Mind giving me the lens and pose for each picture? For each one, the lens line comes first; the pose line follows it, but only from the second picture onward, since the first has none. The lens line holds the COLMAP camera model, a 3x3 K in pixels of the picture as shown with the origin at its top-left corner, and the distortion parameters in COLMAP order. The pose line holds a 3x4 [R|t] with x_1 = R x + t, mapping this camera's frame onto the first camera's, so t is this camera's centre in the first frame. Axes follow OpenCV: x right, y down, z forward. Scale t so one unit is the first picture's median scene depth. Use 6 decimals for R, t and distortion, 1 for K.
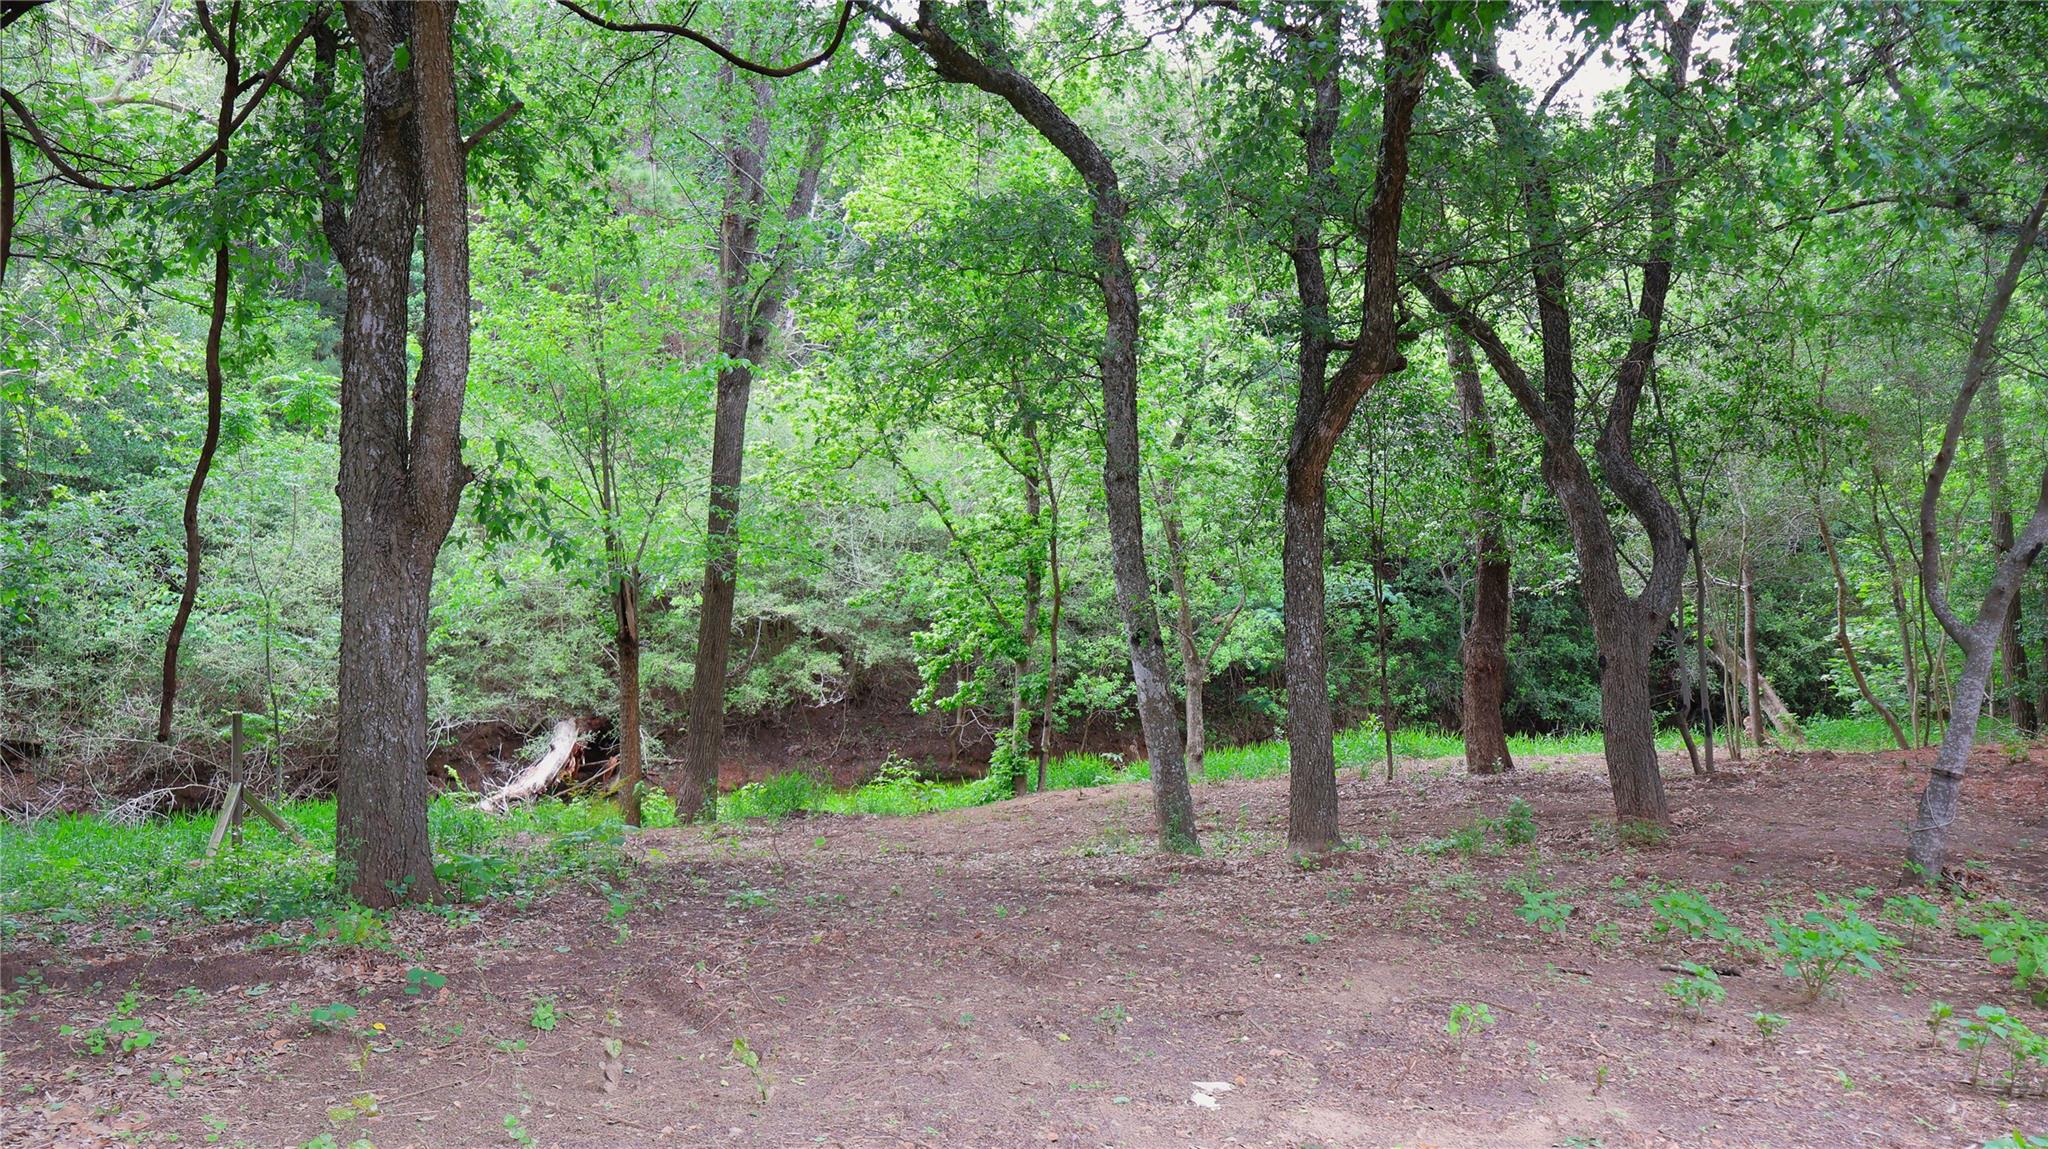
lens RADIAL K [[1693.8, 0, 1019.1], [0, 1693.8, 561.2], [0, 0, 1]] dist [-0.009541, 0.014710]
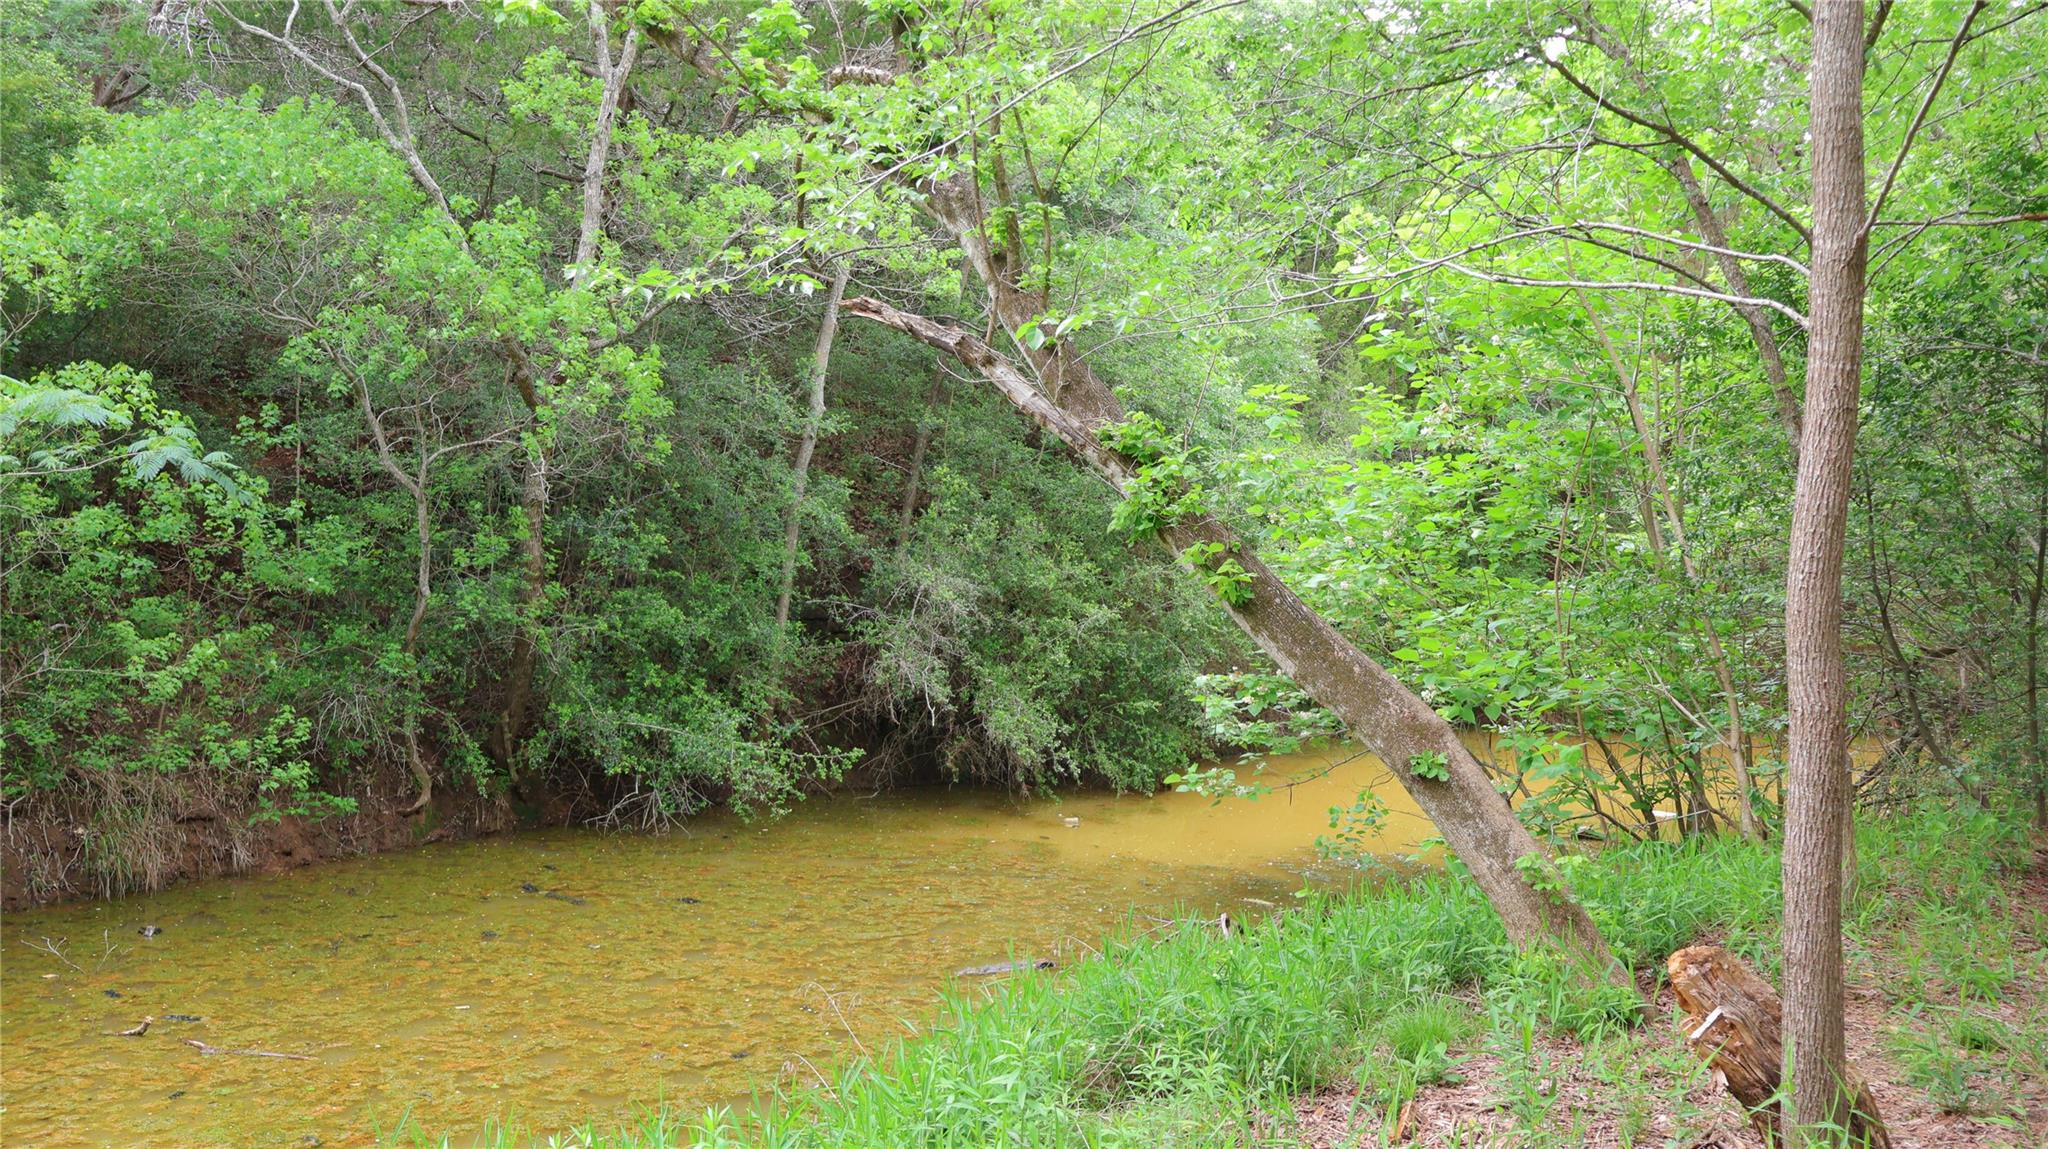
lens RADIAL K [[1693.8, 0, 1021.2], [0, 1693.8, 574.7], [0, 0, 1]] dist [0.001068, -0.007667]
pose [[0.850343, 0.018021, 0.525920, 0.211811], [-0.028727, 0.999513, 0.012198, 0.040630], [-0.525444, -0.025481, 0.850447, 0.718123]]
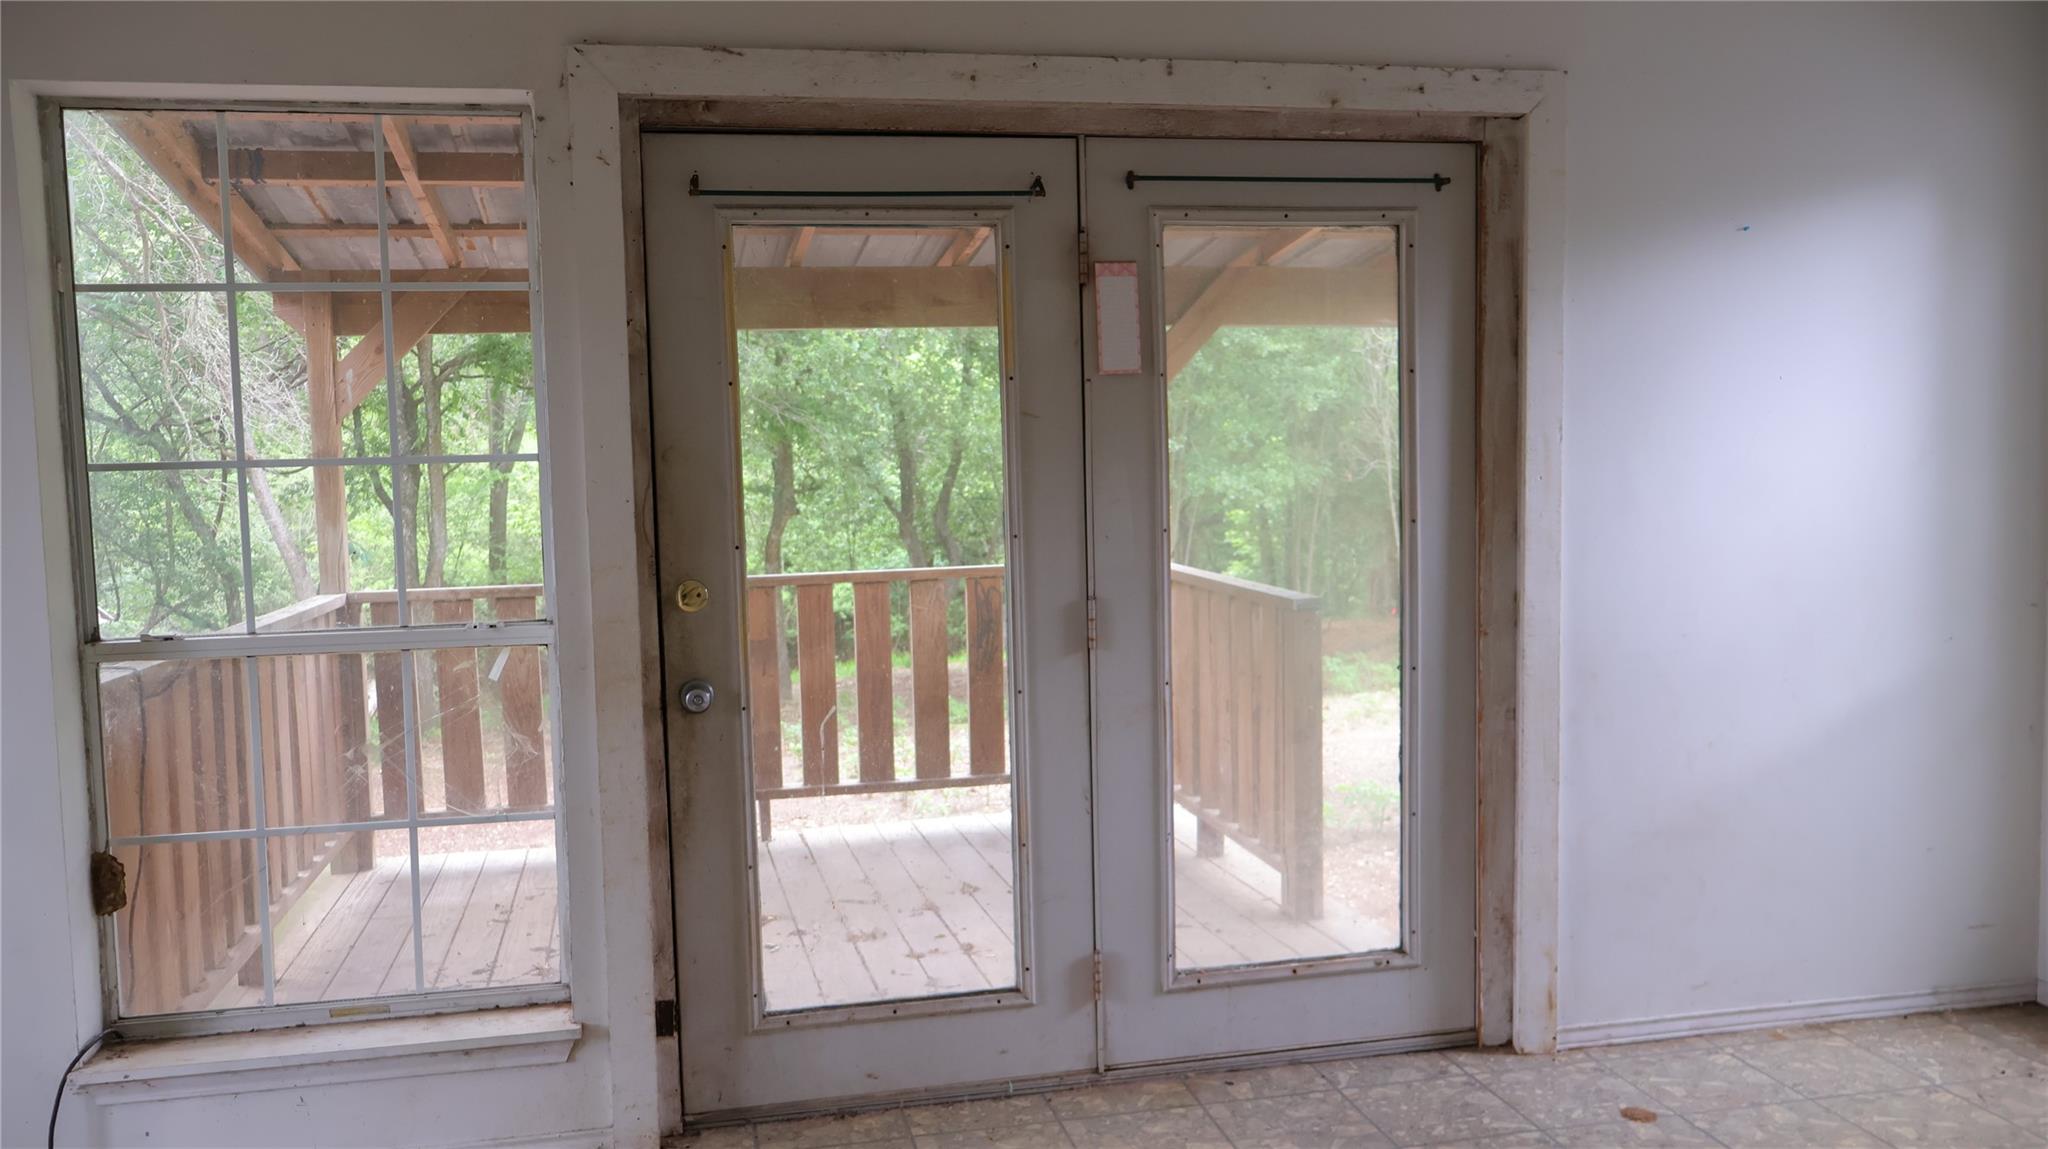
lens RADIAL K [[1693.8, 0, 1035.5], [0, 1693.8, 574.5], [0, 0, 1]] dist [0.001068, -0.007667]
pose [[0.982472, -0.050486, 0.179444, 0.039284], [0.041947, 0.997814, 0.051067, -0.047779], [-0.181630, -0.042645, 0.982442, -0.553379]]
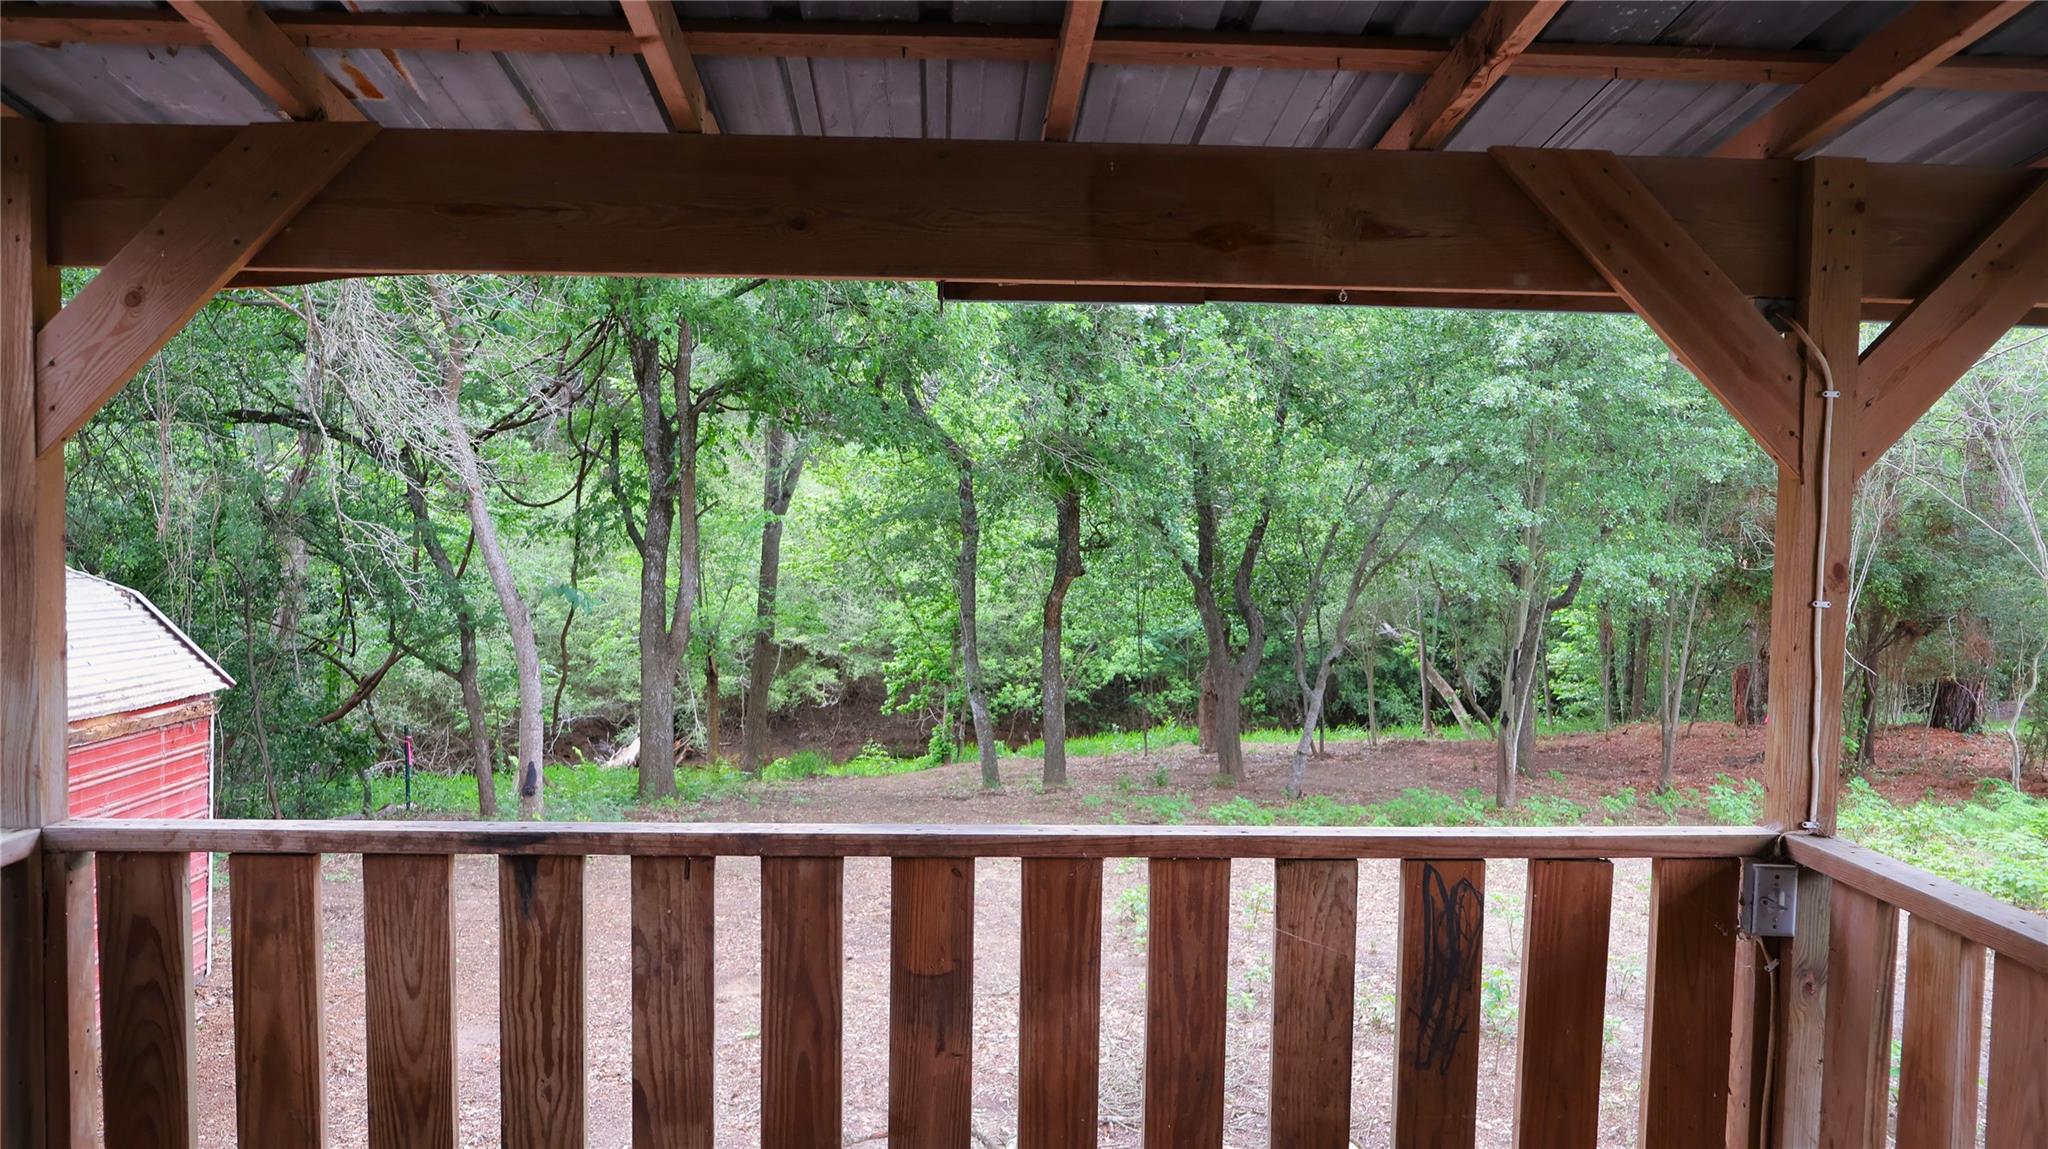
lens RADIAL K [[1693.8, 0, 1030.7], [0, 1693.8, 569.2], [0, 0, 1]] dist [-0.009541, 0.014710]
pose [[0.999956, 0.003632, 0.008674, 0.046917], [-0.003762, 0.999879, 0.015065, -0.053795], [-0.008619, -0.015097, 0.999849, -0.441996]]
